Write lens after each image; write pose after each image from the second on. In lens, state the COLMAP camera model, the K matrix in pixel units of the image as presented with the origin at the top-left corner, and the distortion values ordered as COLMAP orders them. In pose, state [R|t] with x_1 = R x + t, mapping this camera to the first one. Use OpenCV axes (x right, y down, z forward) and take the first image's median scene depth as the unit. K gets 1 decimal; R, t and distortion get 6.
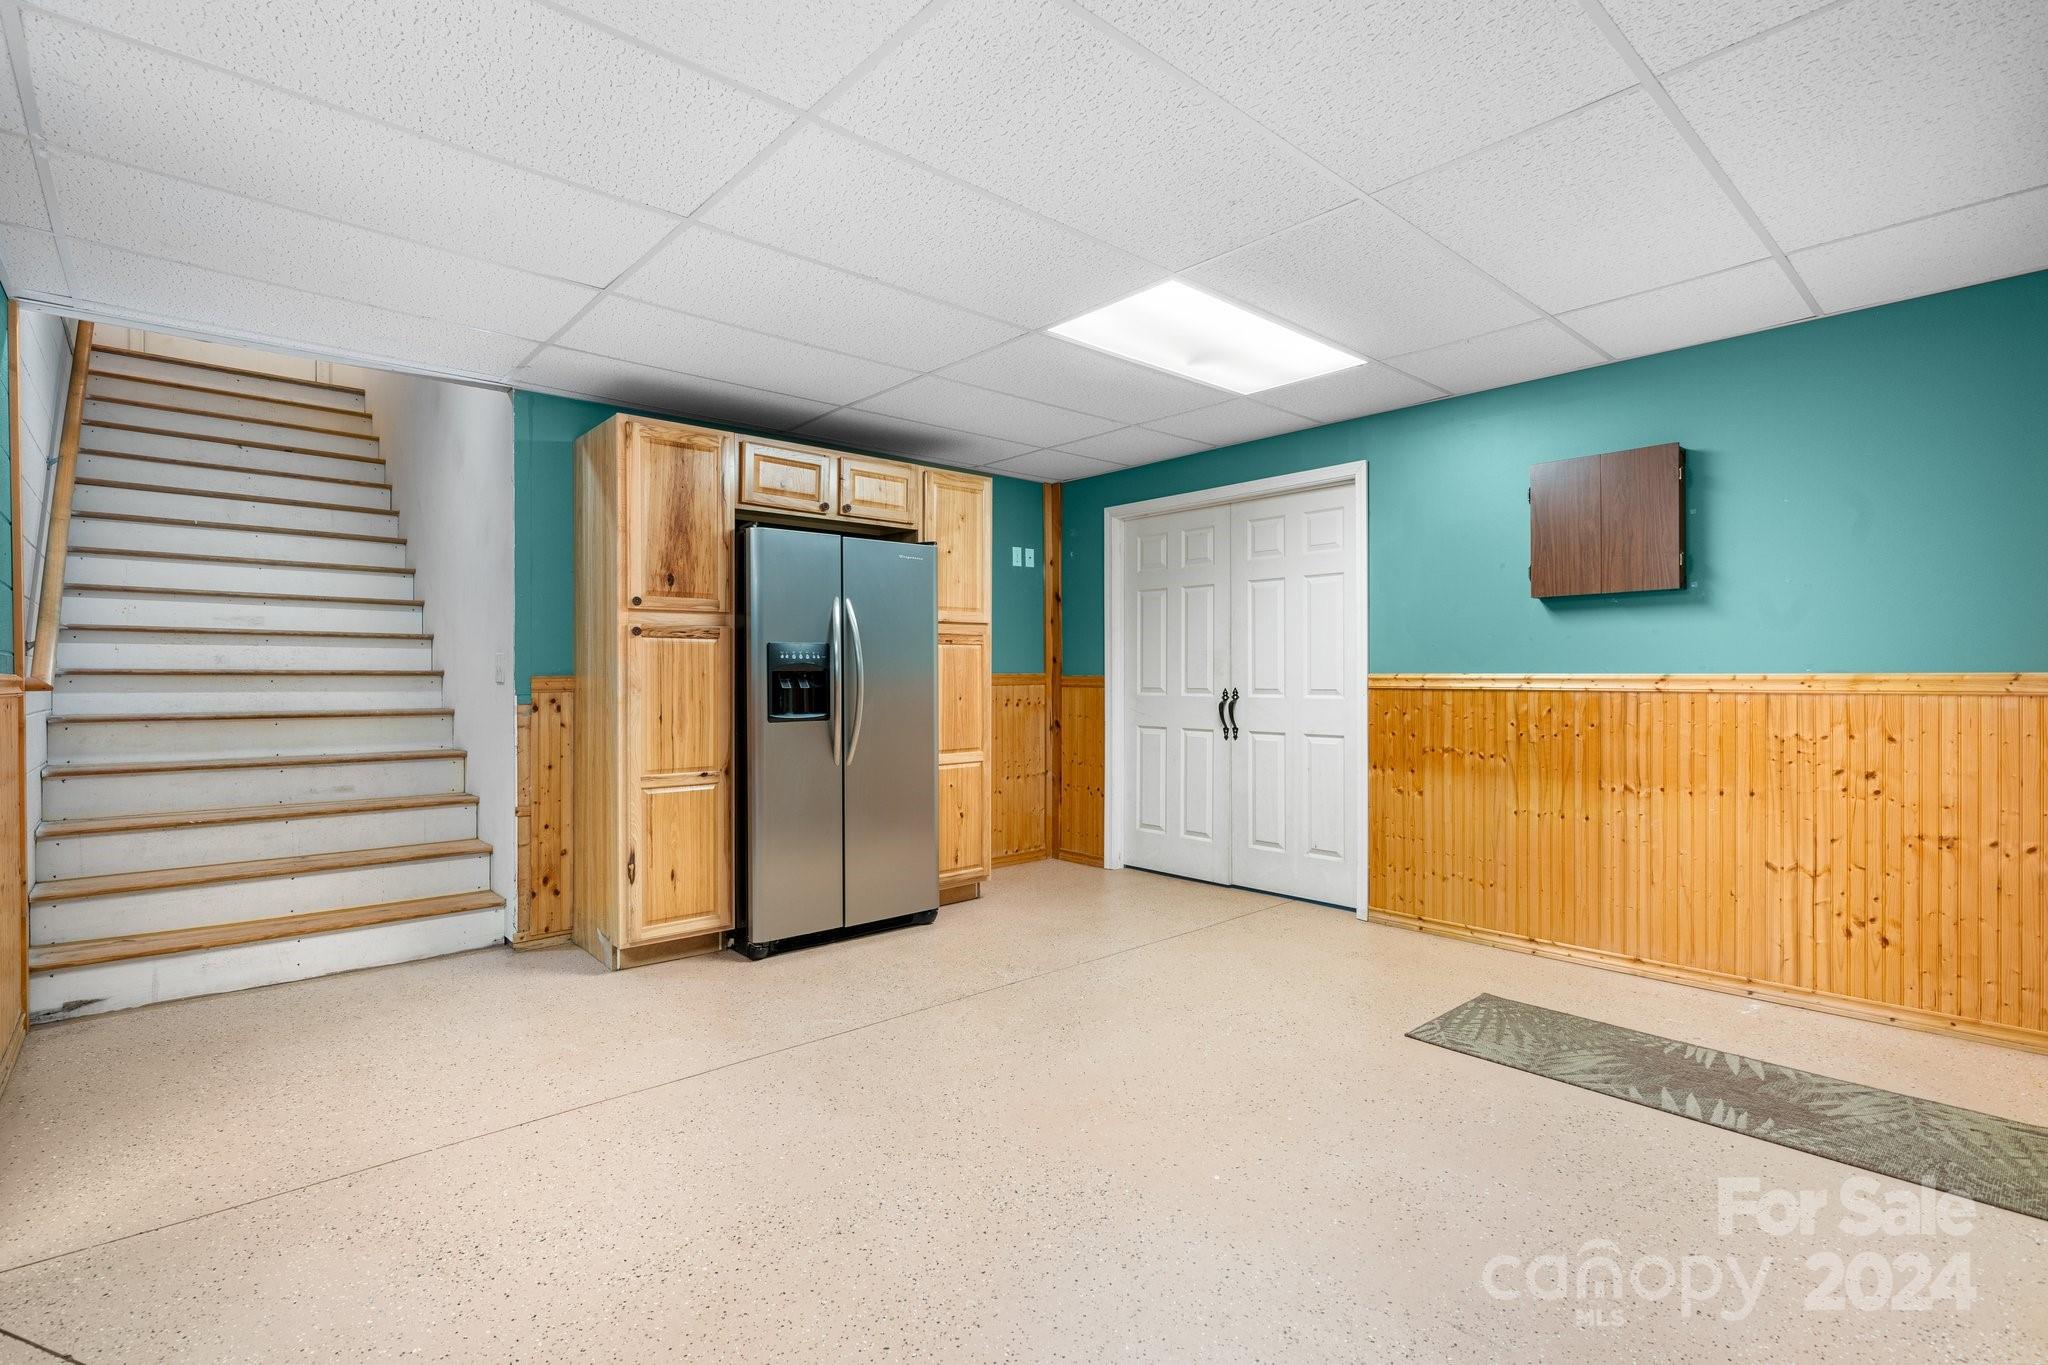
lens RADIAL K [[965.6, 0, 1014.9], [0, 965.6, 682.8], [0, 0, 1]] dist [-0.002230, 0.000414]
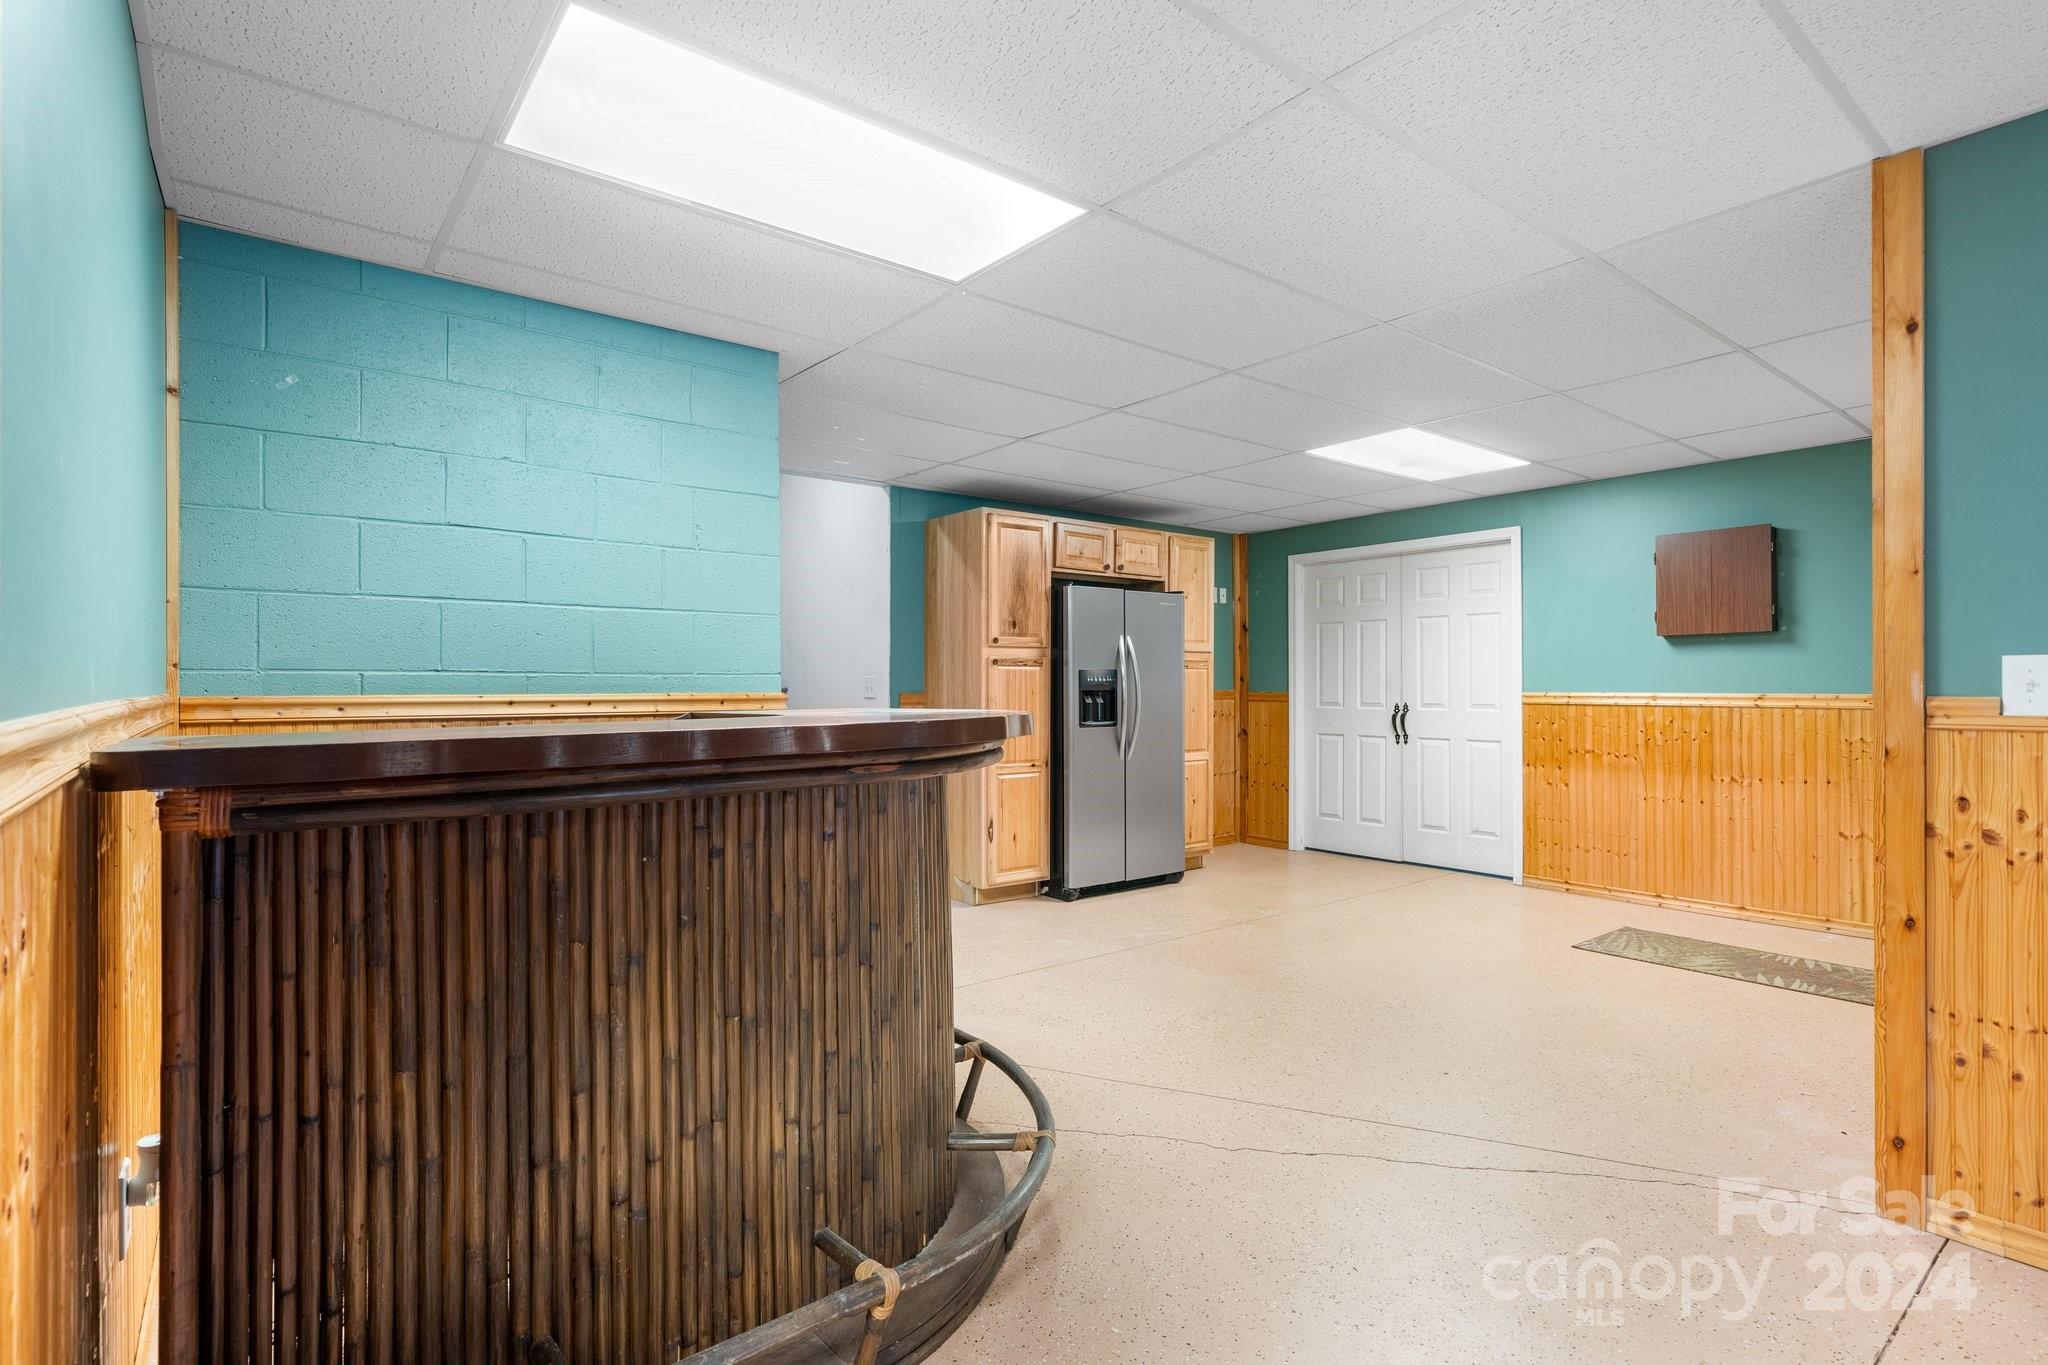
lens RADIAL K [[965.6, 0, 1033.8], [0, 965.6, 683.7], [0, 0, 1]] dist [-0.002230, 0.000414]
pose [[0.997979, 0.001256, -0.063531, -0.228862], [-0.002019, 0.999927, -0.011946, -0.004804], [0.063512, 0.012051, 0.997908, -0.366616]]
